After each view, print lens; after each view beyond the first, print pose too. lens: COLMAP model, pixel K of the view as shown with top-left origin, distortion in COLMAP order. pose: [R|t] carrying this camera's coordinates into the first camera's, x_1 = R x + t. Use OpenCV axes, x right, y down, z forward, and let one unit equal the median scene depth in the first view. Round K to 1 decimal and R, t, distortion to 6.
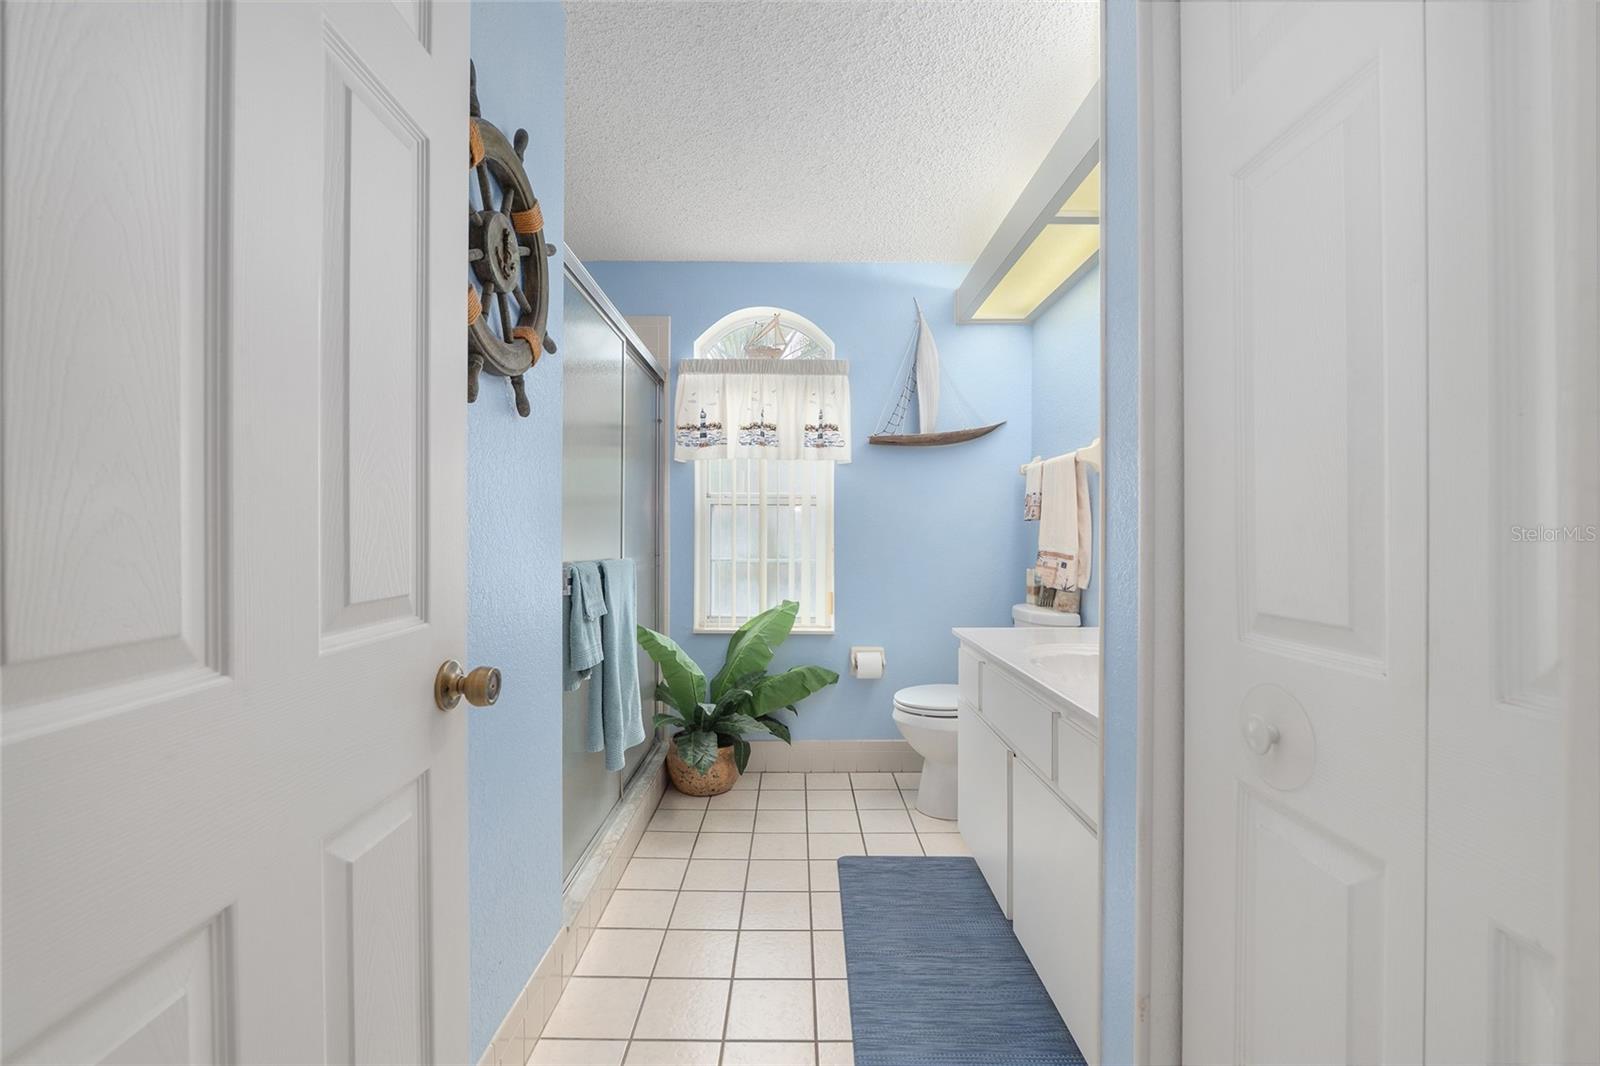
lens RADIAL K [[658.0, 0, 797.8], [0, 658.0, 524.4], [0, 0, 1]] dist [-0.012999, 0.000863]
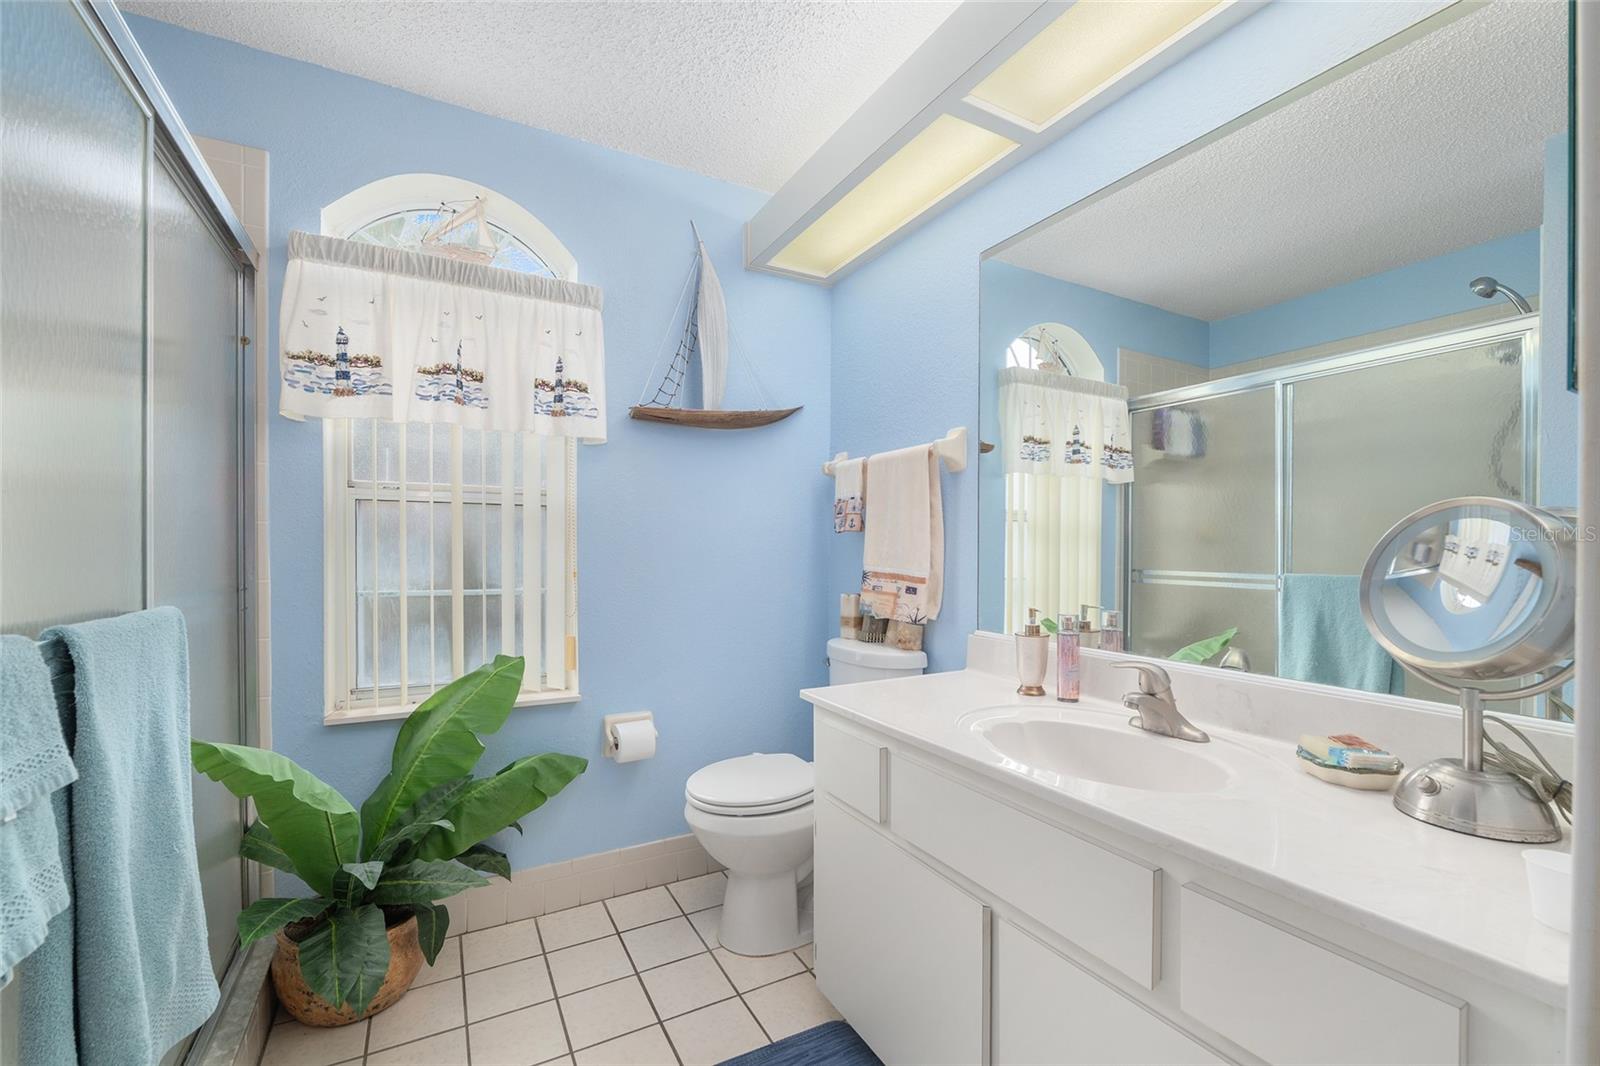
lens RADIAL K [[658.0, 0, 790.4], [0, 658.0, 552.7], [0, 0, 1]] dist [-0.012999, 0.000863]
pose [[0.878720, -0.004492, 0.477317, -0.075124], [-0.007088, 0.999723, 0.022457, 0.001276], [-0.477286, -0.023117, 0.878444, 0.324222]]
